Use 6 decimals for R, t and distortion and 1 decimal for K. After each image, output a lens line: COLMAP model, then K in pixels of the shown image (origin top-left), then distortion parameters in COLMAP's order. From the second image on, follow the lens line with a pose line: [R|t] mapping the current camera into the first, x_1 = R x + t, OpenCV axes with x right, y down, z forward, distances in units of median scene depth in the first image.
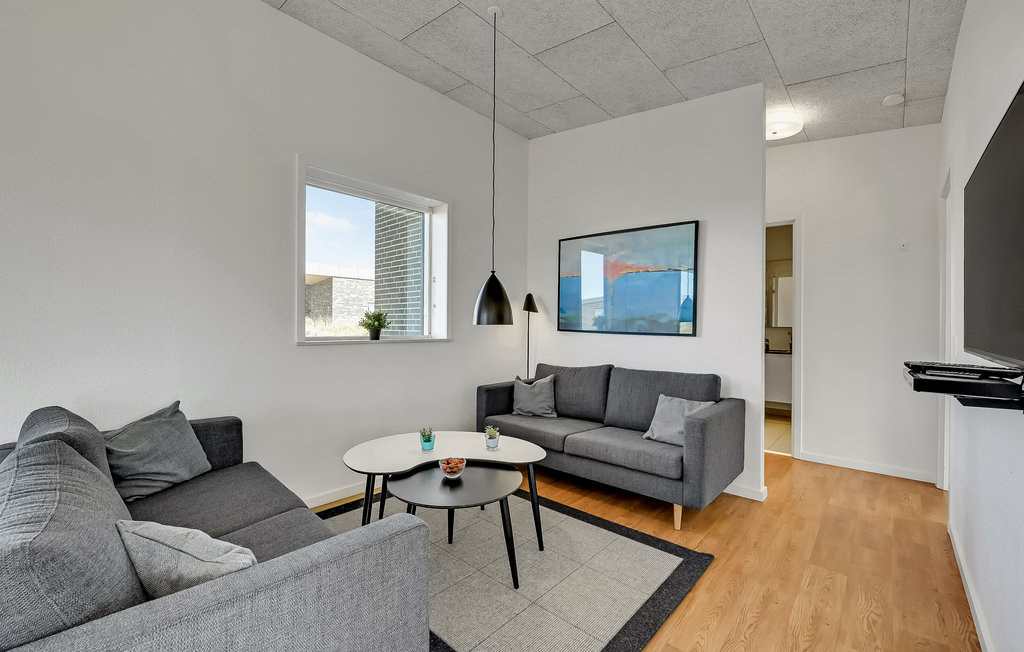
lens RADIAL K [[414.2, 0, 514.4], [0, 414.2, 322.9], [0, 0, 1]] dist [0.001956, 0.000693]
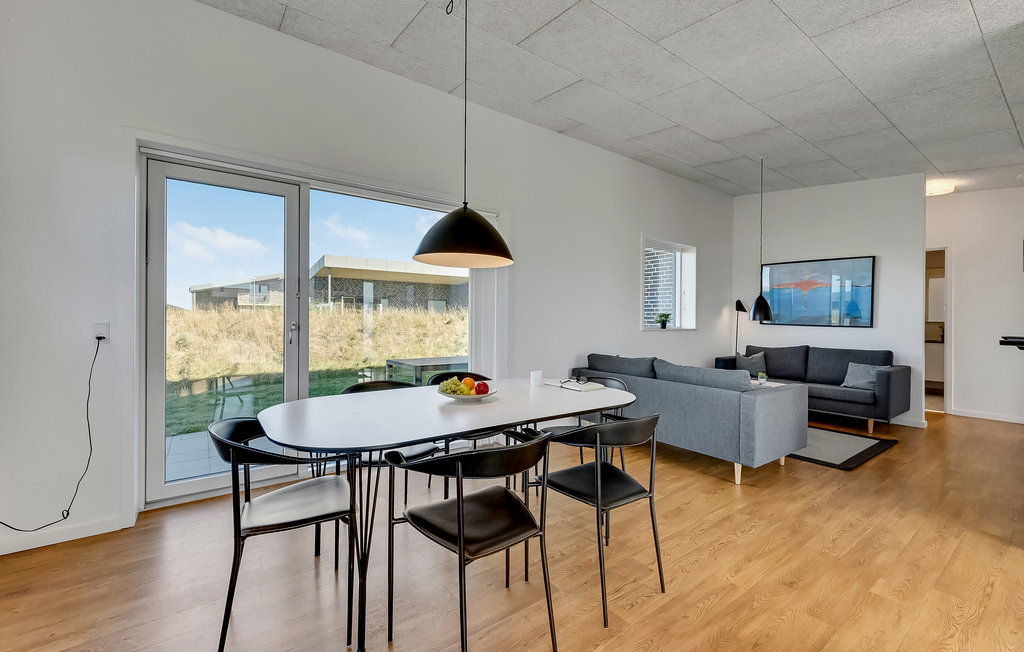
lens RADIAL K [[414.2, 0, 513.3], [0, 414.2, 318.4], [0, 0, 1]] dist [0.001956, 0.000693]
pose [[0.977705, -0.000731, -0.209983, -0.546328], [0.001183, 0.999997, 0.002027, -0.007514], [0.209981, -0.002230, 0.977703, -0.803273]]
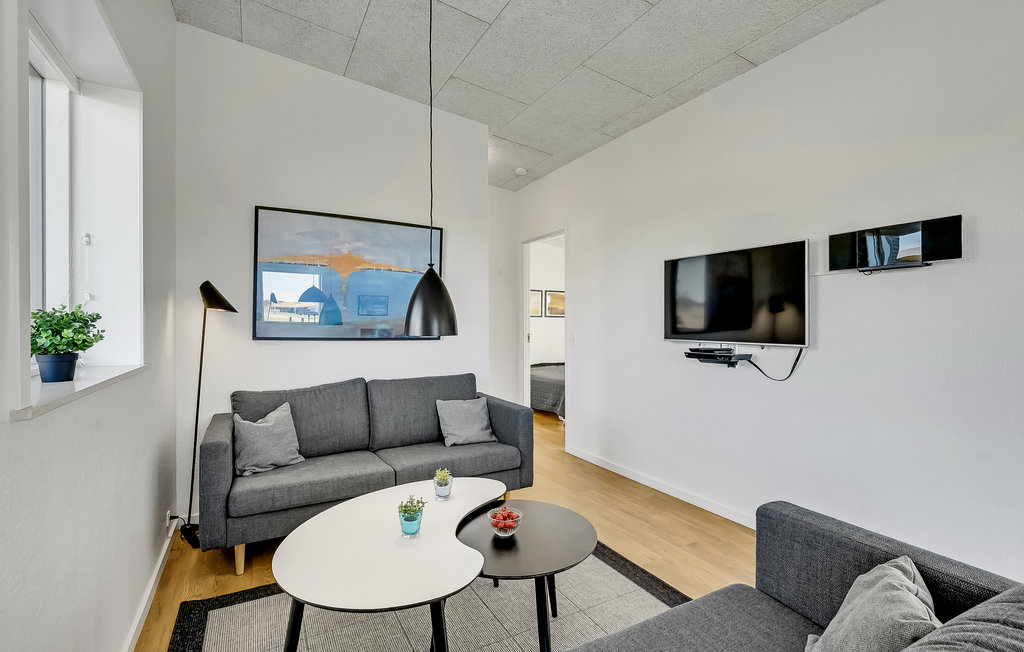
lens RADIAL K [[474.5, 0, 511.9], [0, 474.5, 322.4], [0, 0, 1]] dist [0.000653, 0.000022]
pose [[0.338723, -0.006515, 0.940864, -0.570794], [-0.000825, 0.999974, 0.007221, -0.018097], [-0.940886, -0.003222, 0.338708, 0.401050]]
